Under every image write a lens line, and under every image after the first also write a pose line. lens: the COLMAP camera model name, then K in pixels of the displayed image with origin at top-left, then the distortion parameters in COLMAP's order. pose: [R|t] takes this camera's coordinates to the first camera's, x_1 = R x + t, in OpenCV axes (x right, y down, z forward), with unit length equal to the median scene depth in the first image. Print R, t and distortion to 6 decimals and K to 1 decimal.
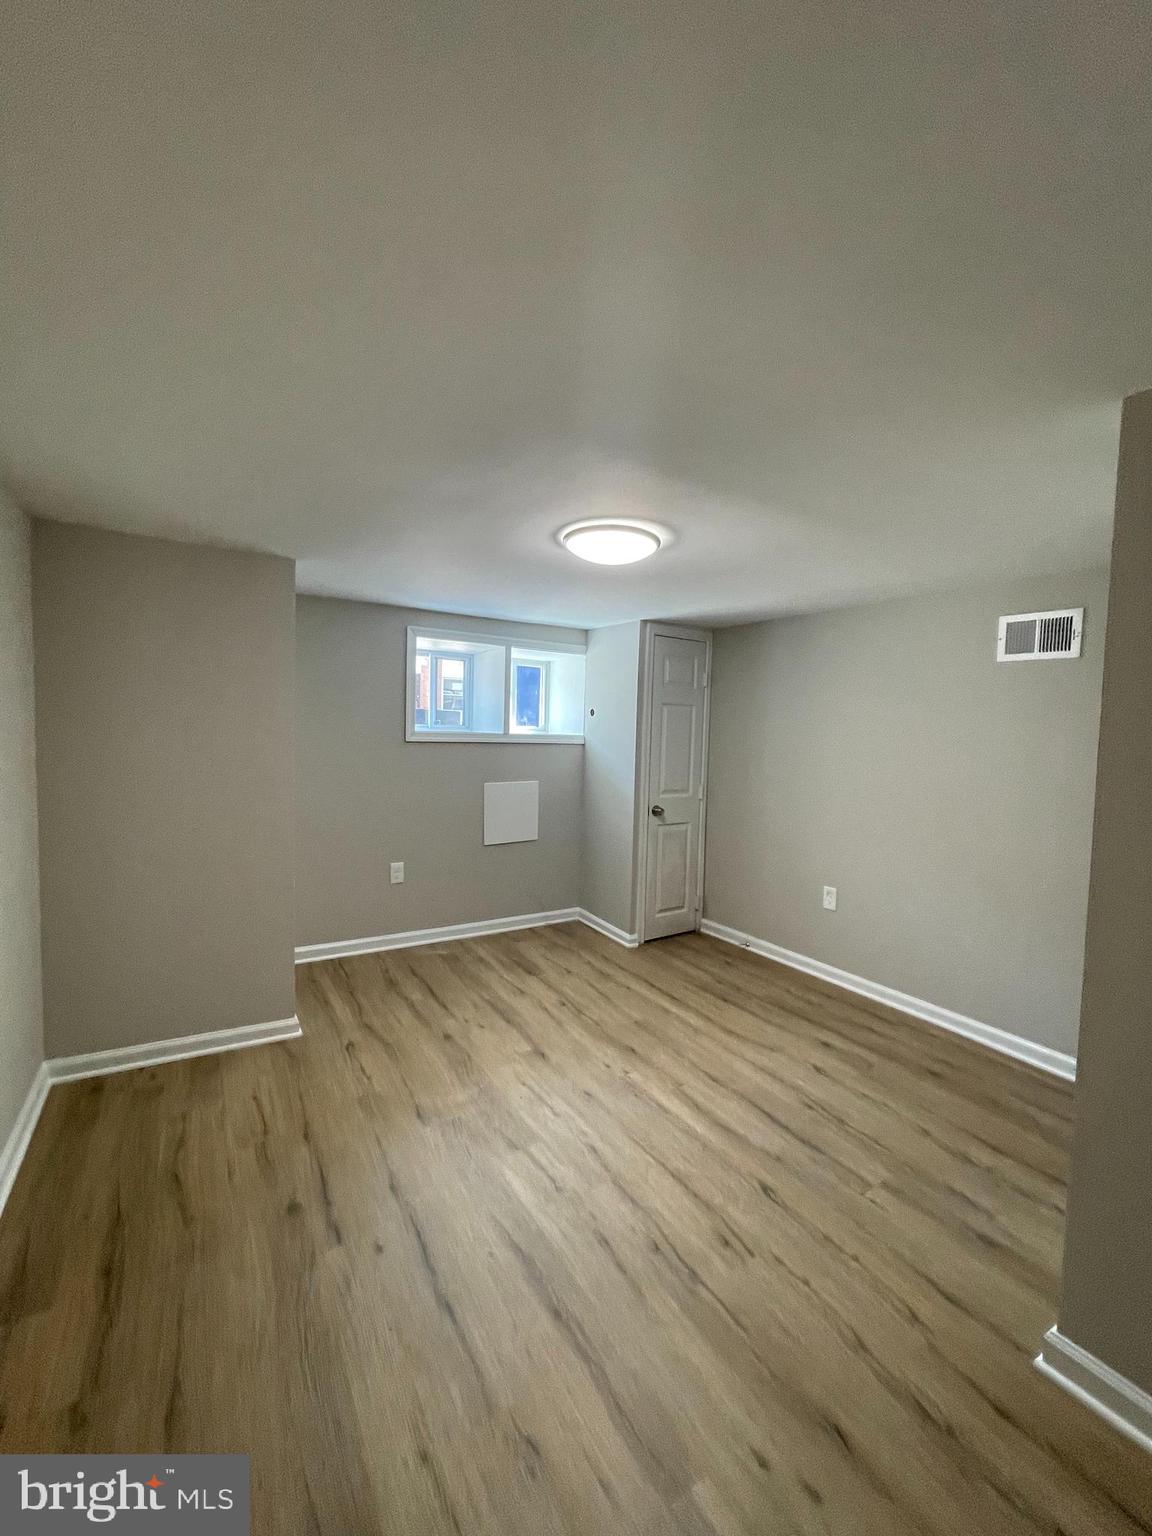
lens RADIAL K [[618.4, 0, 571.4], [0, 618.4, 765.6], [0, 0, 1]] dist [0.000319, 0.000326]
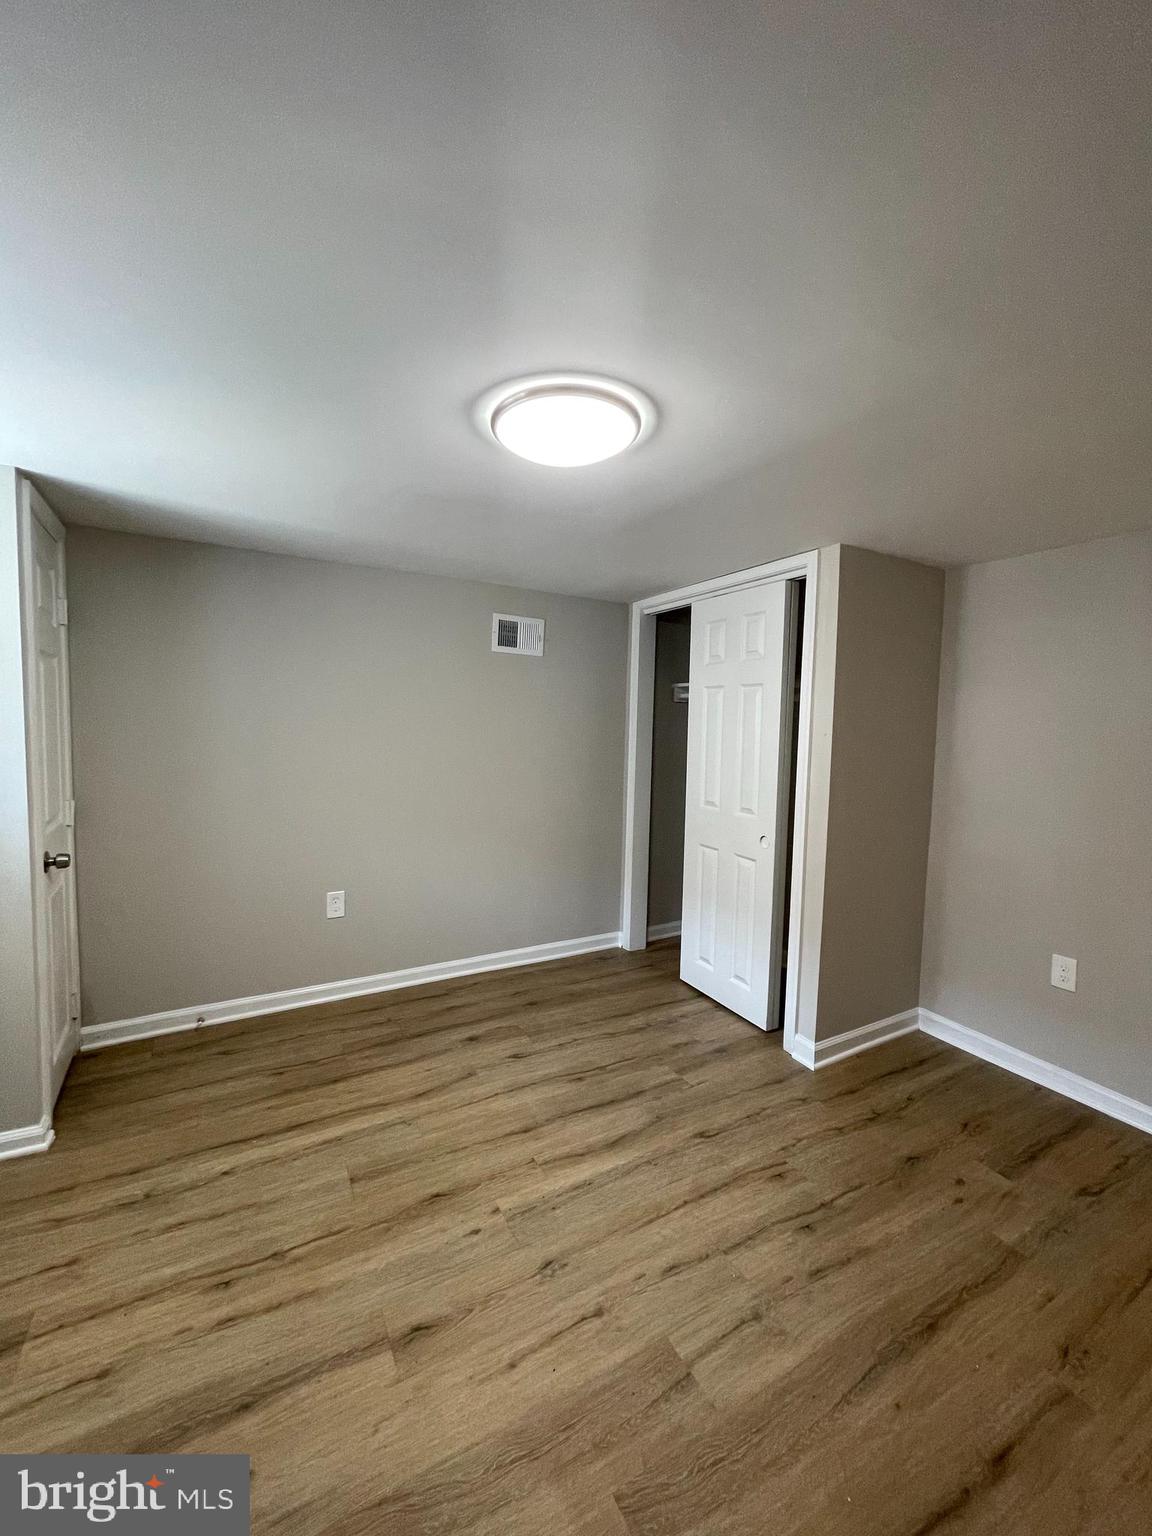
lens RADIAL K [[618.4, 0, 571.4], [0, 618.4, 765.6], [0, 0, 1]] dist [0.000319, 0.000326]
pose [[0.049003, -0.094614, 0.994307, -0.582766], [0.035736, 0.995032, 0.092922, -0.064007], [-0.998159, 0.030979, 0.052140, 0.924440]]
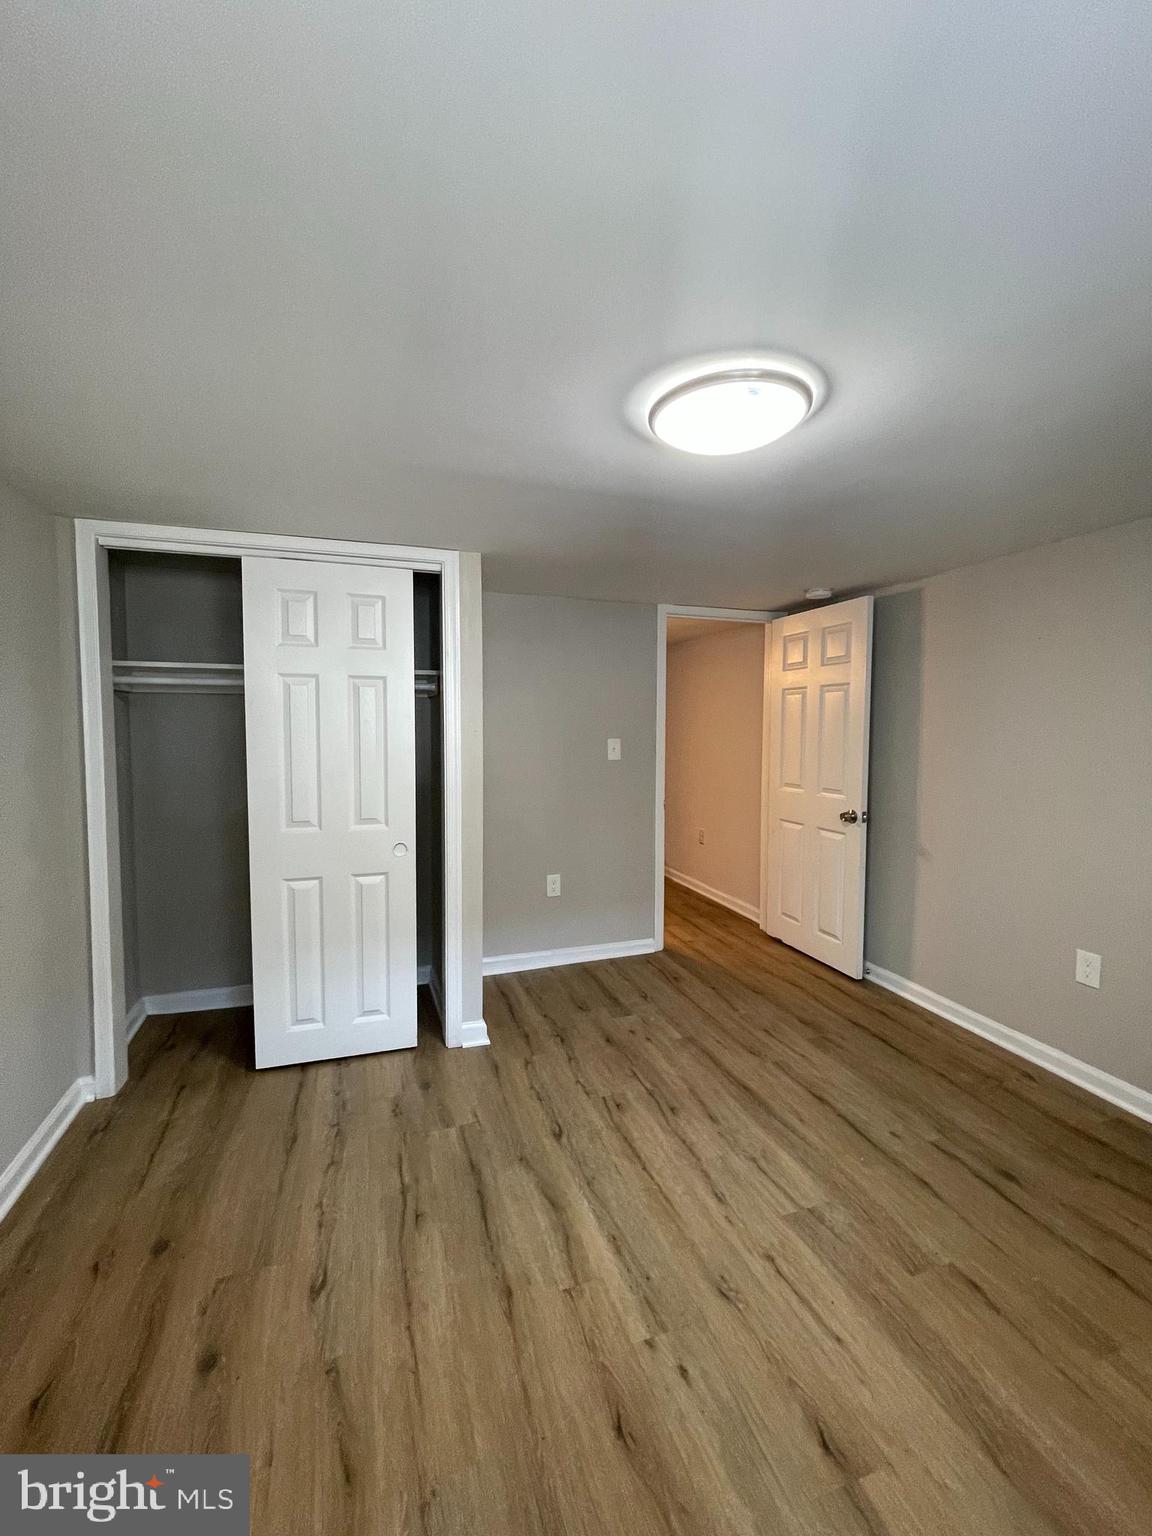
lens RADIAL K [[616.4, 0, 570.5], [0, 616.4, 763.2], [0, 0, 1]] dist [-0.008817, 0.003619]
pose [[-0.974515, -0.042665, 0.220227, 0.064626], [-0.016267, 0.992602, 0.120315, -0.082206], [-0.223731, 0.113666, -0.968000, 1.583168]]
